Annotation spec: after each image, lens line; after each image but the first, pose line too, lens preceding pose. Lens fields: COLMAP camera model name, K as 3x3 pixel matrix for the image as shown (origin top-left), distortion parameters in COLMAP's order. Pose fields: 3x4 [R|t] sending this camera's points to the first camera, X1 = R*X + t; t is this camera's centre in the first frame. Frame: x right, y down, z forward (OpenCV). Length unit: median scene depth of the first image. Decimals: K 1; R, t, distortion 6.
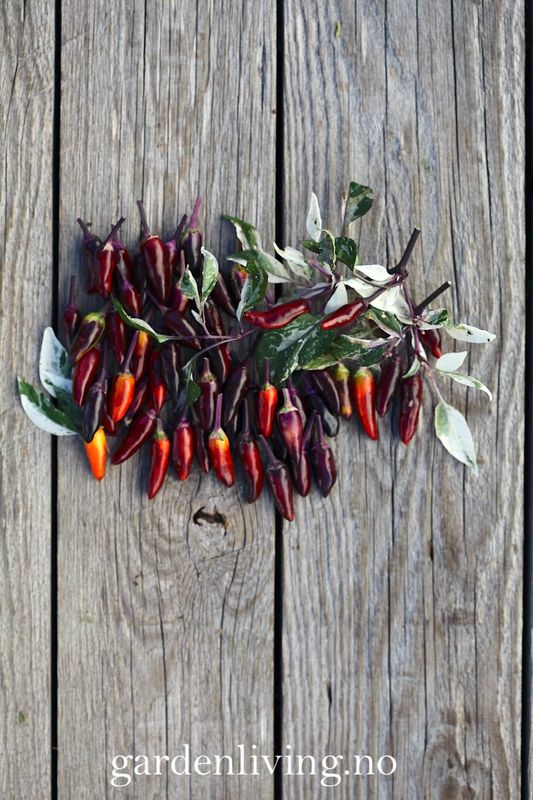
lens RADIAL K [[2562.2, 0, 266.5], [0, 2562.2, 400.0], [0, 0, 1]] dist [-0.225535, 0.756462]
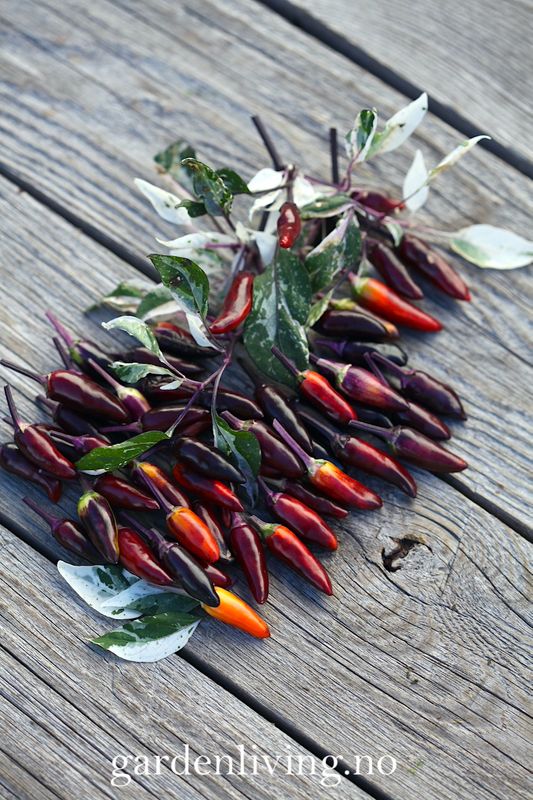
lens RADIAL K [[2562.2, 0, 266.5], [0, 2562.2, 400.0], [0, 0, 1]] dist [-0.225535, 0.756462]
pose [[0.593977, -0.732334, 0.332983, -0.256760], [0.804373, 0.547442, -0.230849, 0.160661], [-0.013230, 0.404961, 0.914238, 0.315654]]
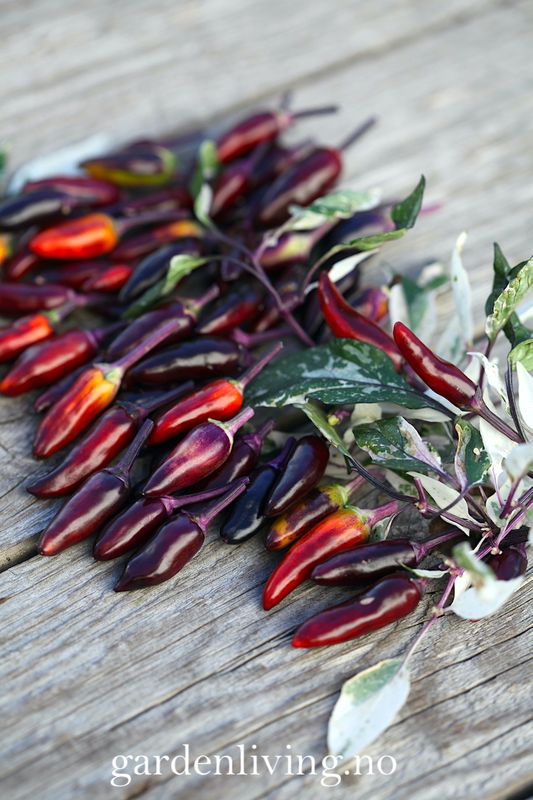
lens RADIAL K [[2562.2, 0, 266.5], [0, 2562.2, 400.0], [0, 0, 1]] dist [-0.225535, 0.756462]
pose [[0.565946, 0.637429, -0.522866, 0.279783], [-0.821132, 0.379036, -0.426701, 0.214562], [-0.073807, 0.670832, 0.737927, 0.602048]]
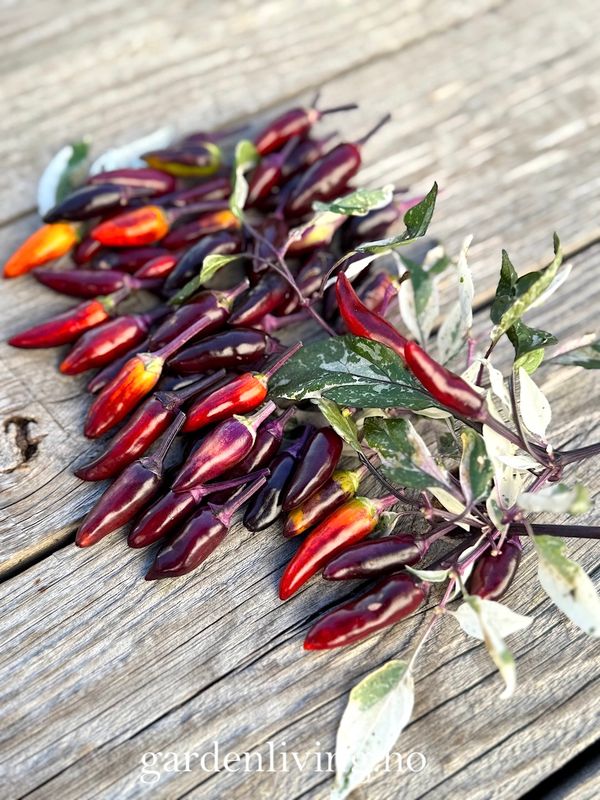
lens RADIAL K [[860.5, 0, 300.0], [0, 860.5, 400.0], [0, 0, 1]] dist [0.192303, -0.576070]
pose [[0.542120, 0.751073, -0.376822, 0.083377], [-0.839444, 0.463813, -0.283216, 0.045514], [-0.037941, 0.469858, 0.881927, 0.814762]]
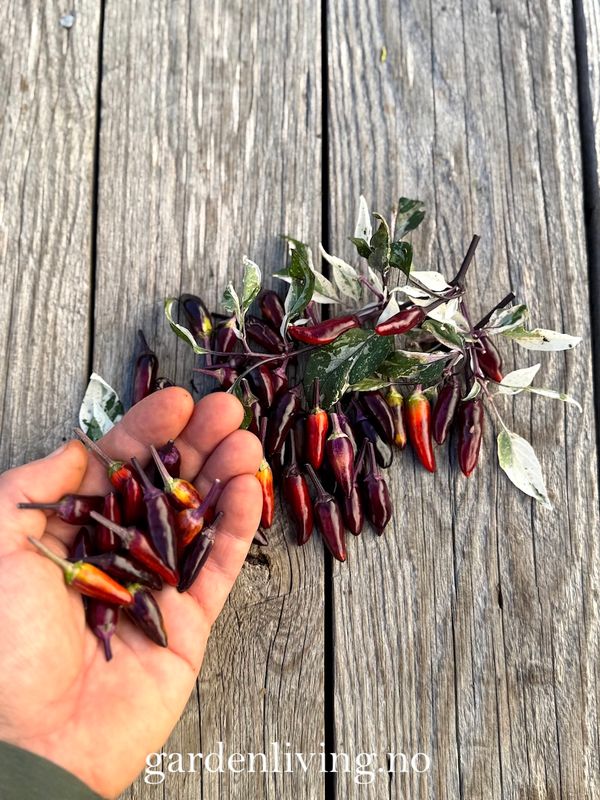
lens RADIAL K [[867.4, 0, 300.0], [0, 867.4, 400.0], [0, 0, 1]] dist [0.208539, -0.578450]
pose [[0.999742, -0.009364, -0.020712, 0.001693], [0.005725, 0.985560, -0.169233, 0.042996], [0.021998, 0.169070, 0.985358, 0.685821]]
